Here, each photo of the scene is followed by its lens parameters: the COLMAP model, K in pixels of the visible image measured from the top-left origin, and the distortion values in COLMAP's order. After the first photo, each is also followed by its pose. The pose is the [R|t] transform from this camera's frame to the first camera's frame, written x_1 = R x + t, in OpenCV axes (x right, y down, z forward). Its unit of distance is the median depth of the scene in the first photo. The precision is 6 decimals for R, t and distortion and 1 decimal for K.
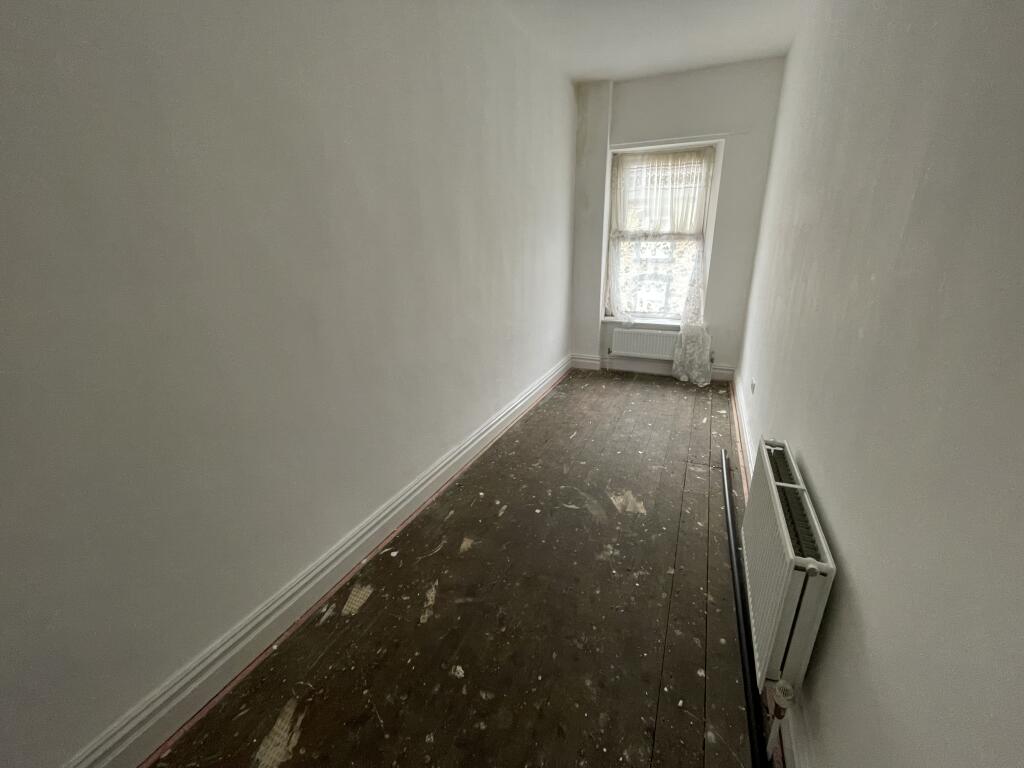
lens RADIAL K [[415.1, 0, 512.6], [0, 415.1, 384.2], [0, 0, 1]] dist [-0.000448, -0.000756]
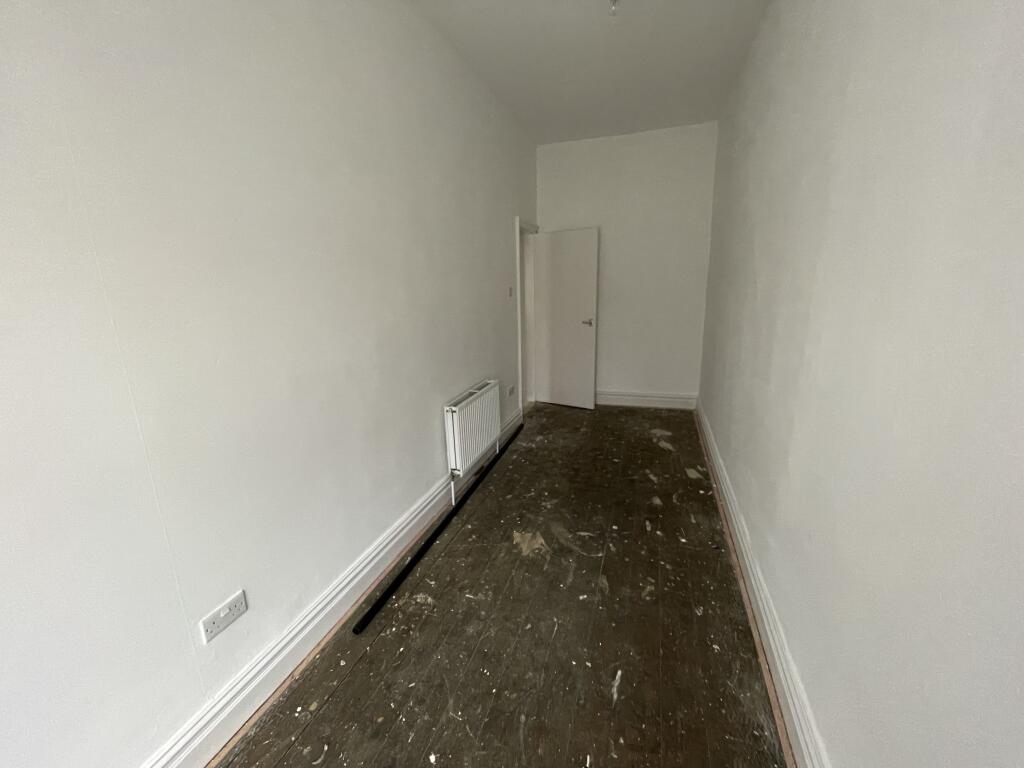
lens RADIAL K [[415.1, 0, 512.0], [0, 415.1, 383.8], [0, 0, 1]] dist [-0.000448, -0.000756]
pose [[-0.993547, 0.064626, -0.093210, 0.405334], [0.003069, 0.836811, 0.547484, -0.589103], [0.113381, 0.543665, -0.831609, 1.693536]]
